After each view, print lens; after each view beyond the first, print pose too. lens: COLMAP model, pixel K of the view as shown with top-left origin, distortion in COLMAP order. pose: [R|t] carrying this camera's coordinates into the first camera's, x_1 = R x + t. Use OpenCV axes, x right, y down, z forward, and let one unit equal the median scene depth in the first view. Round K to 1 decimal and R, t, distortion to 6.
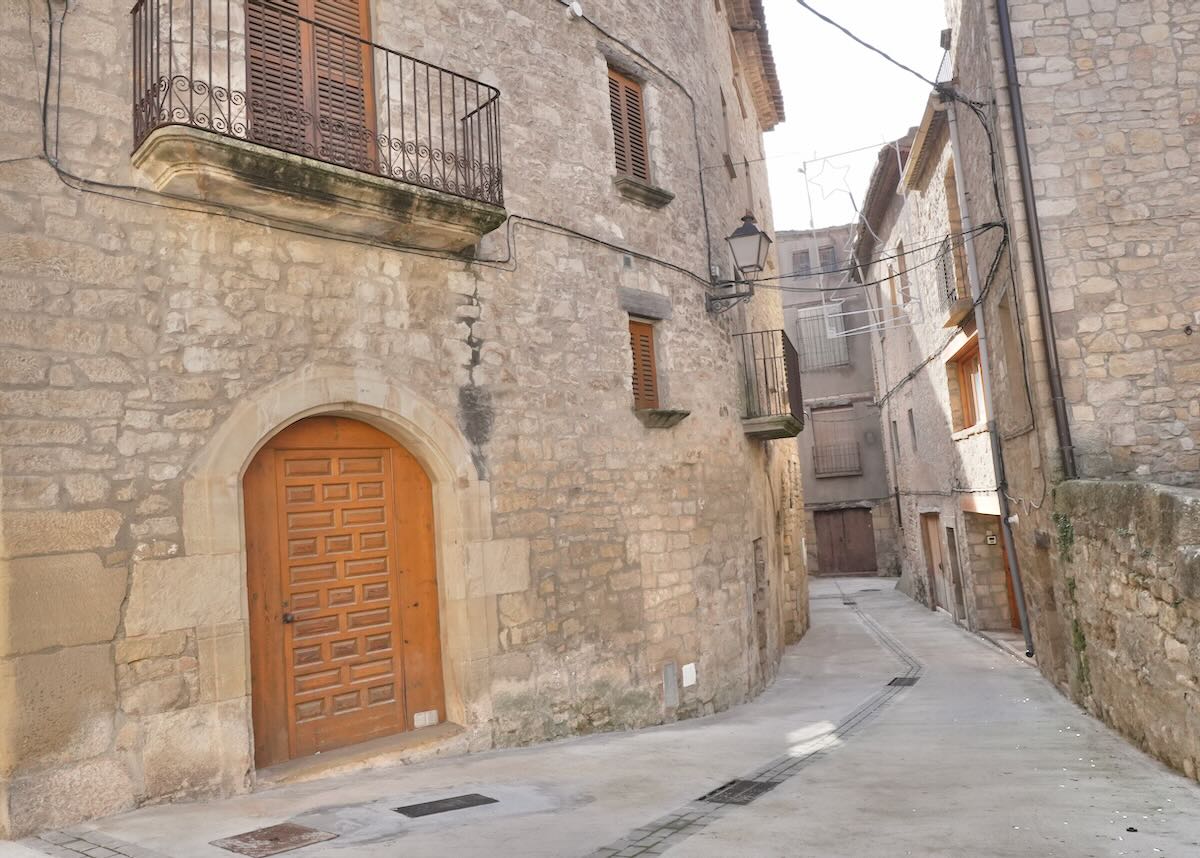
lens RADIAL K [[938.7, 0, 600.0], [0, 938.7, 429.0], [0, 0, 1]] dist [-0.020643, 0.003024]
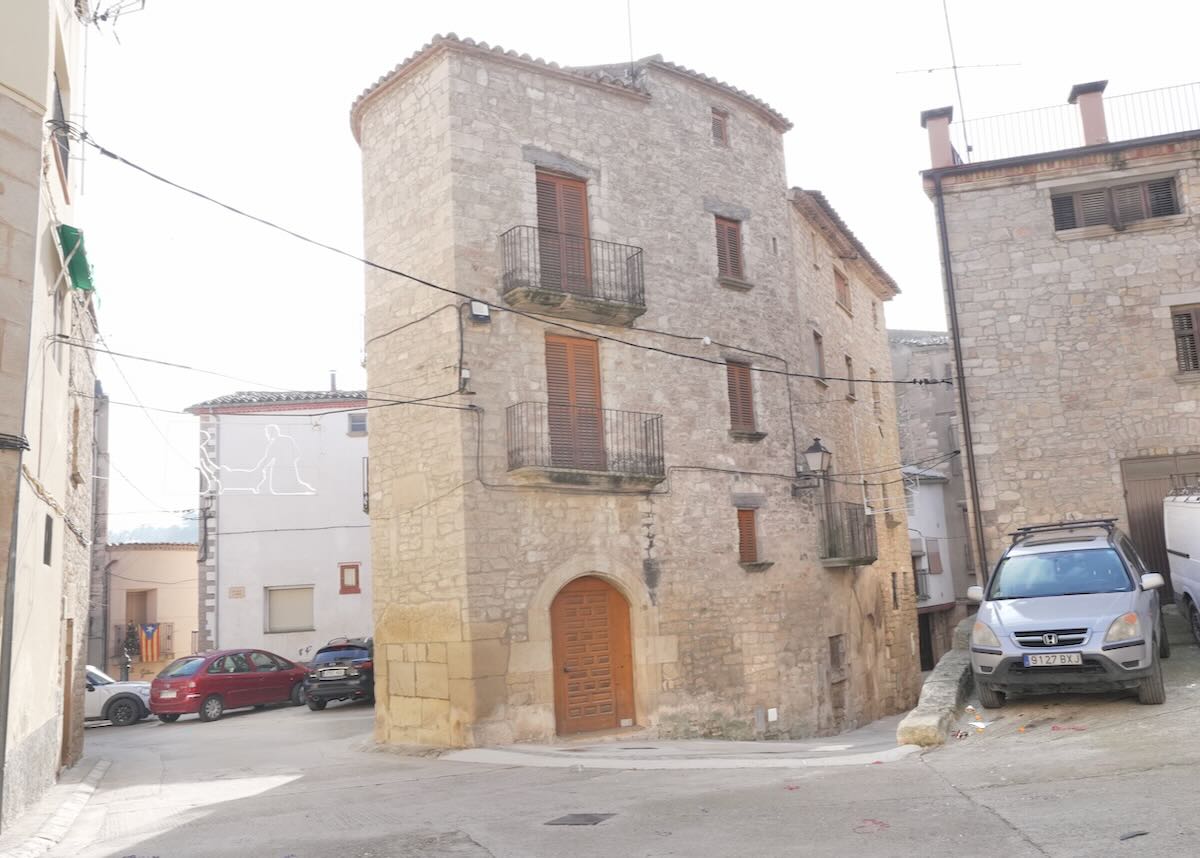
lens RADIAL K [[1209.2, 0, 600.0], [0, 1209.2, 429.0], [0, 0, 1]] dist [-0.004547, 0.007164]
pose [[0.984087, -0.002012, -0.177673, 0.196123], [-0.003822, 0.999465, -0.032484, -0.212372], [0.177644, 0.032646, 0.983553, -1.402917]]
